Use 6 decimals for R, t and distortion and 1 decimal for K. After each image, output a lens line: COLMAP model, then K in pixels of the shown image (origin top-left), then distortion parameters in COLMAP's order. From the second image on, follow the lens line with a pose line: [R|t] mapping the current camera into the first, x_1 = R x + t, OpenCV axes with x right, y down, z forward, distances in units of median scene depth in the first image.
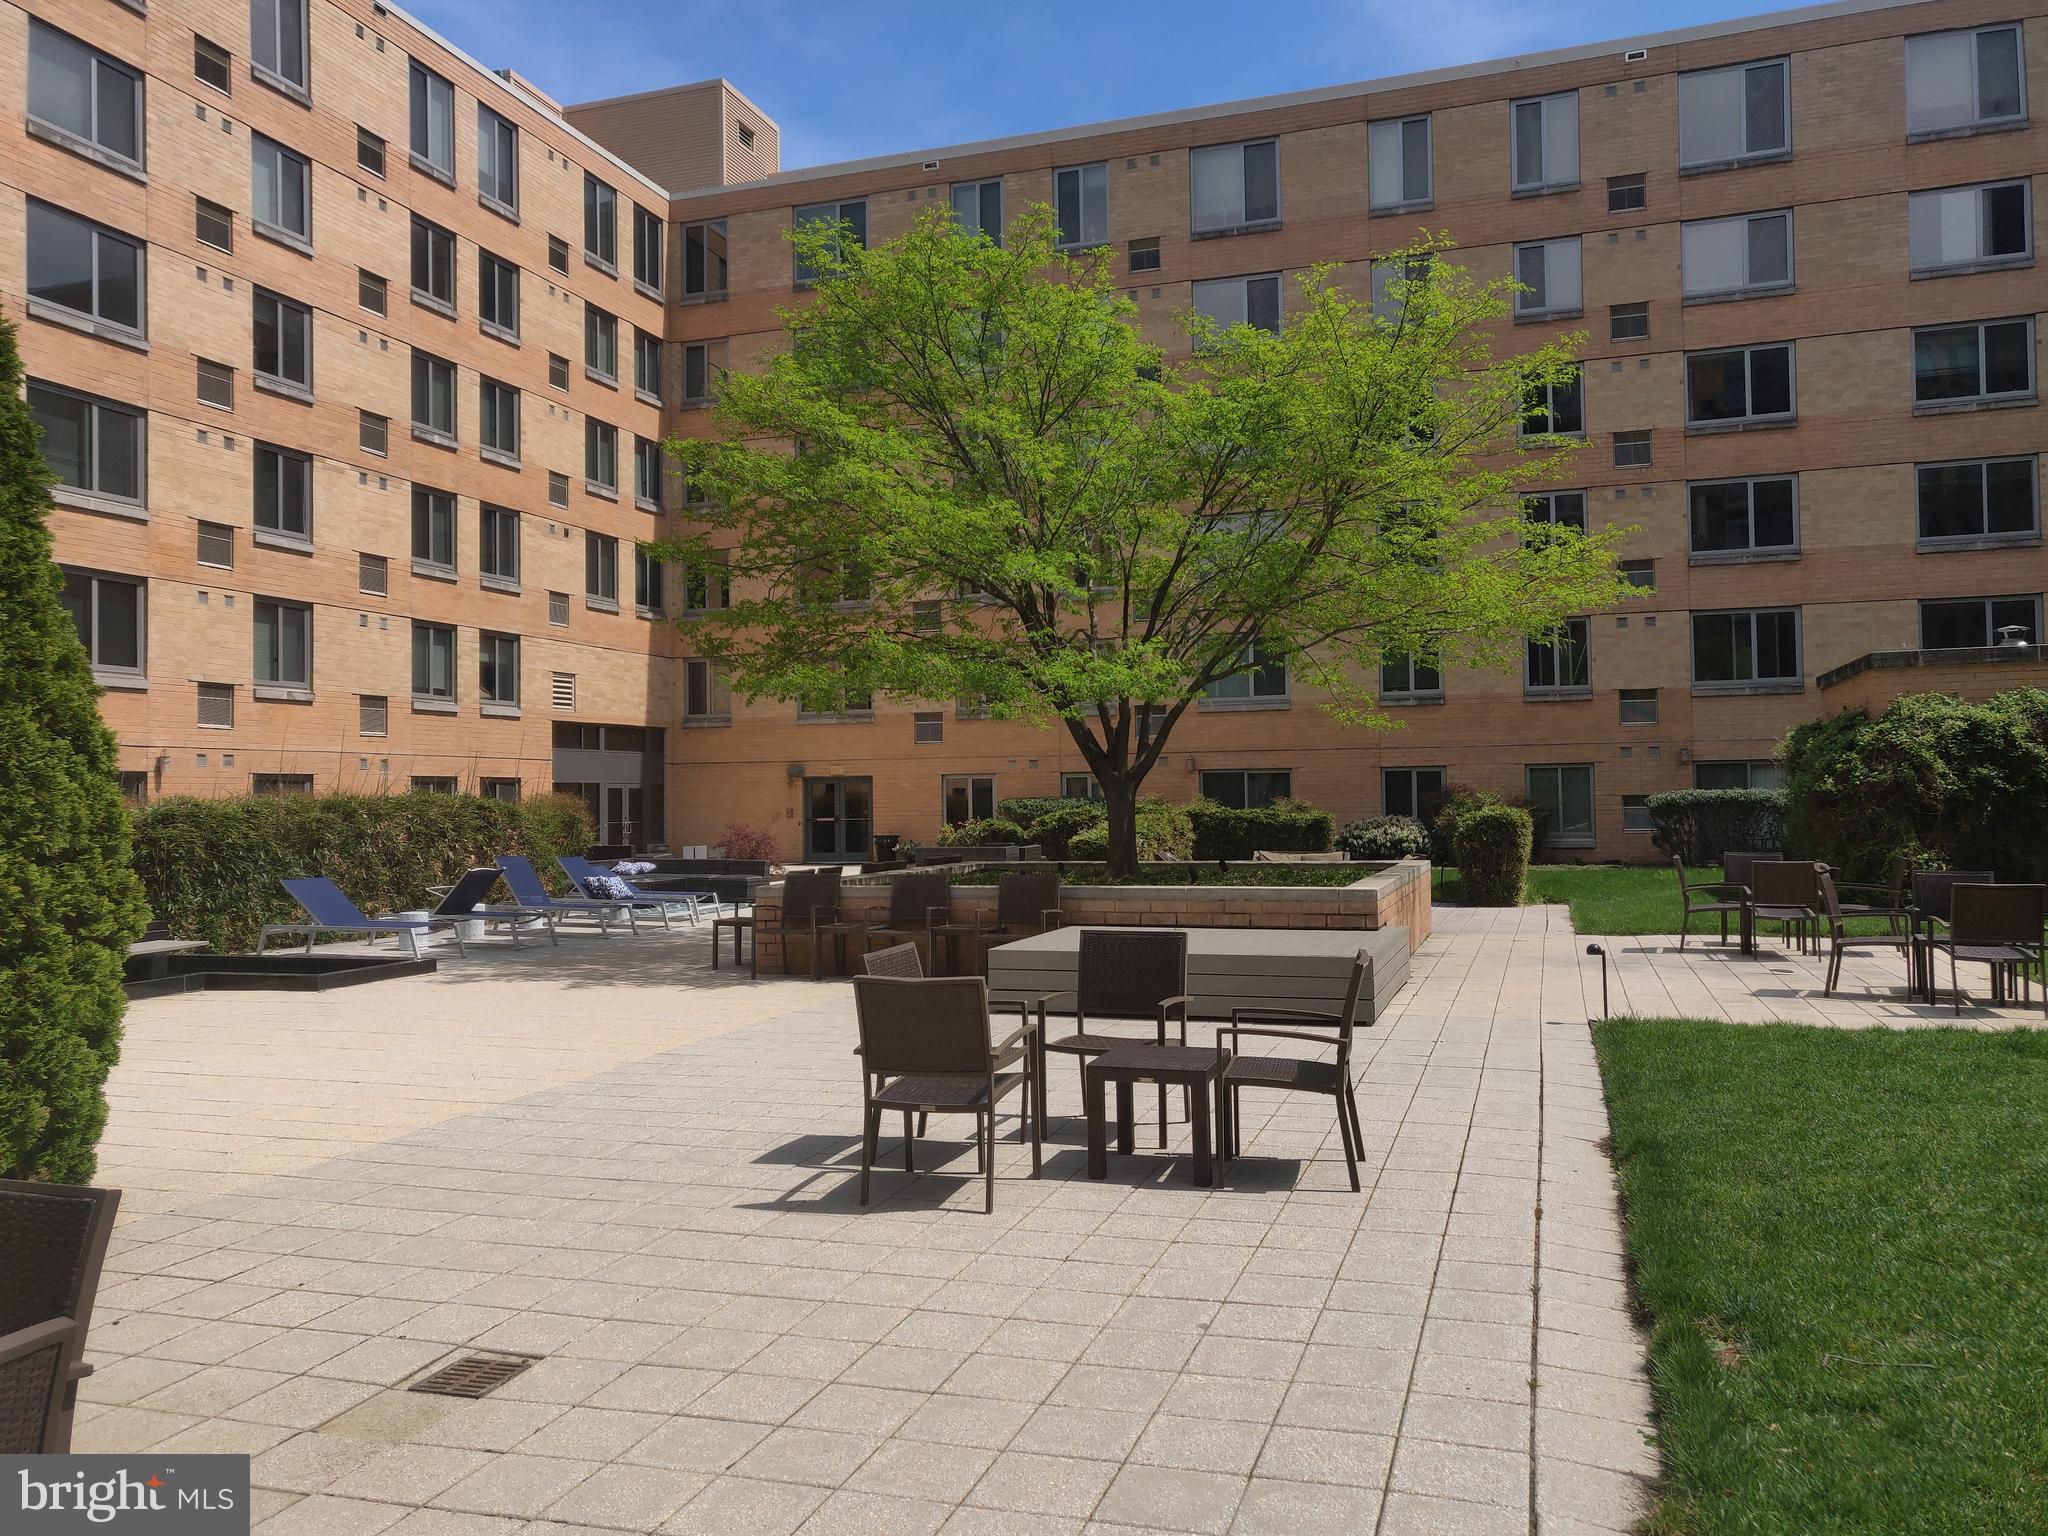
lens RADIAL K [[1566.6, 0, 1033.2], [0, 1566.6, 761.8], [0, 0, 1]] dist [0.005113, 0.001875]
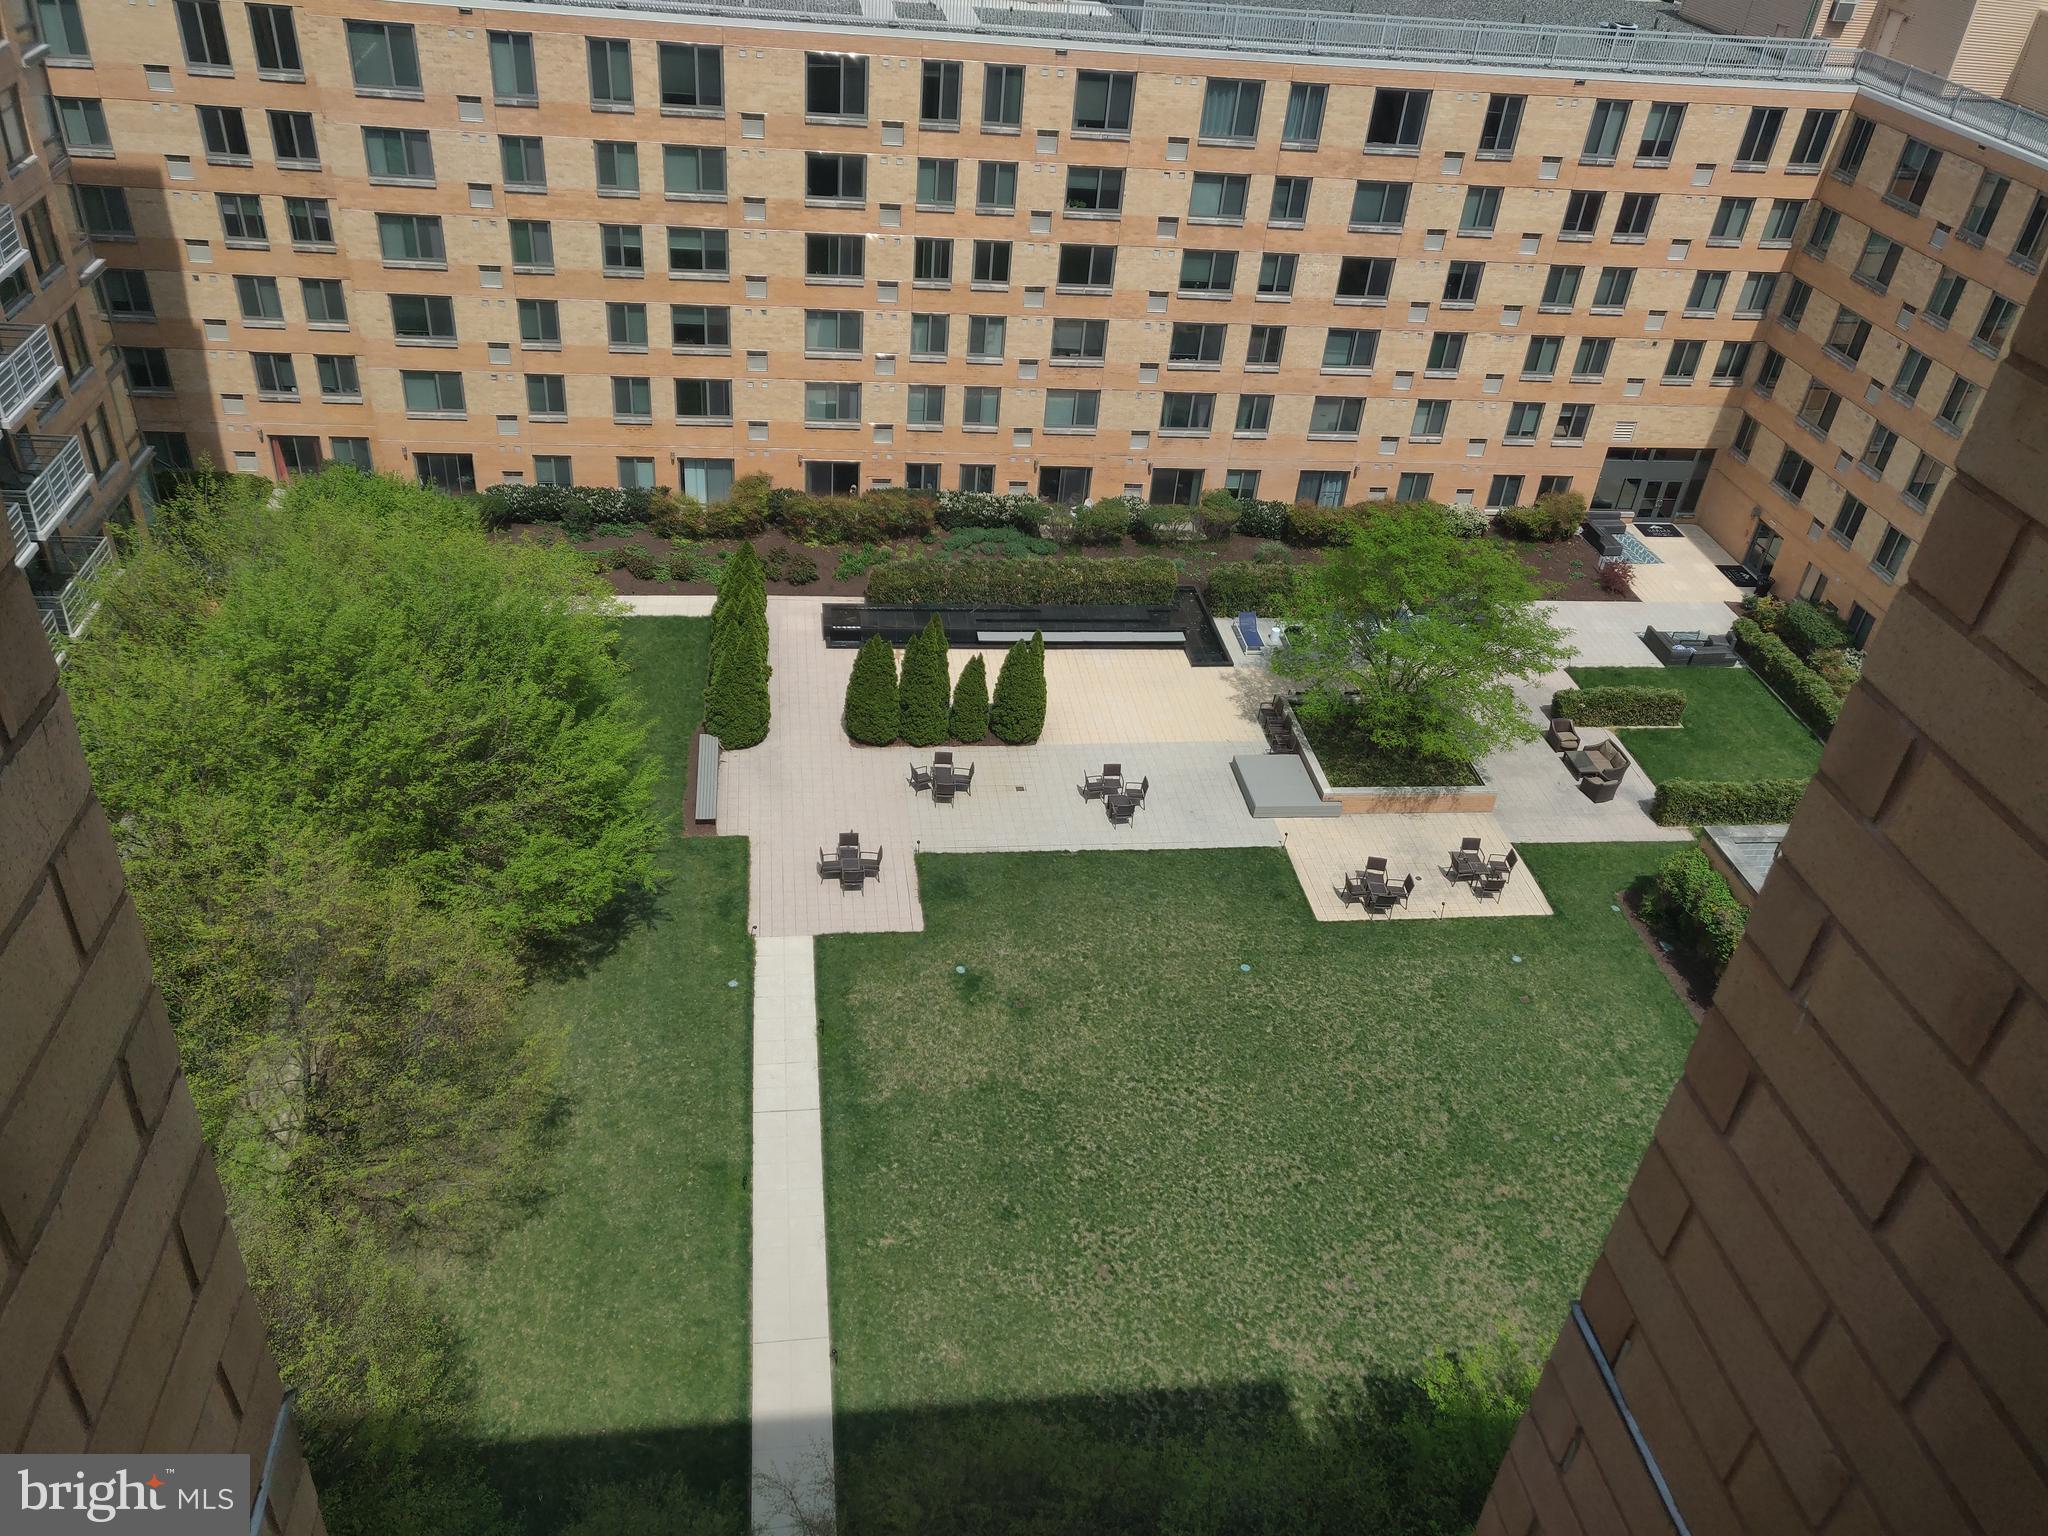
lens RADIAL K [[1566.6, 0, 1033.2], [0, 1566.6, 761.8], [0, 0, 1]] dist [0.005113, 0.001875]
pose [[0.431555, 0.552970, -0.712730, 0.912136], [-0.066403, 0.807420, 0.586229, -0.763048], [0.899639, -0.205663, 0.385165, -0.372453]]
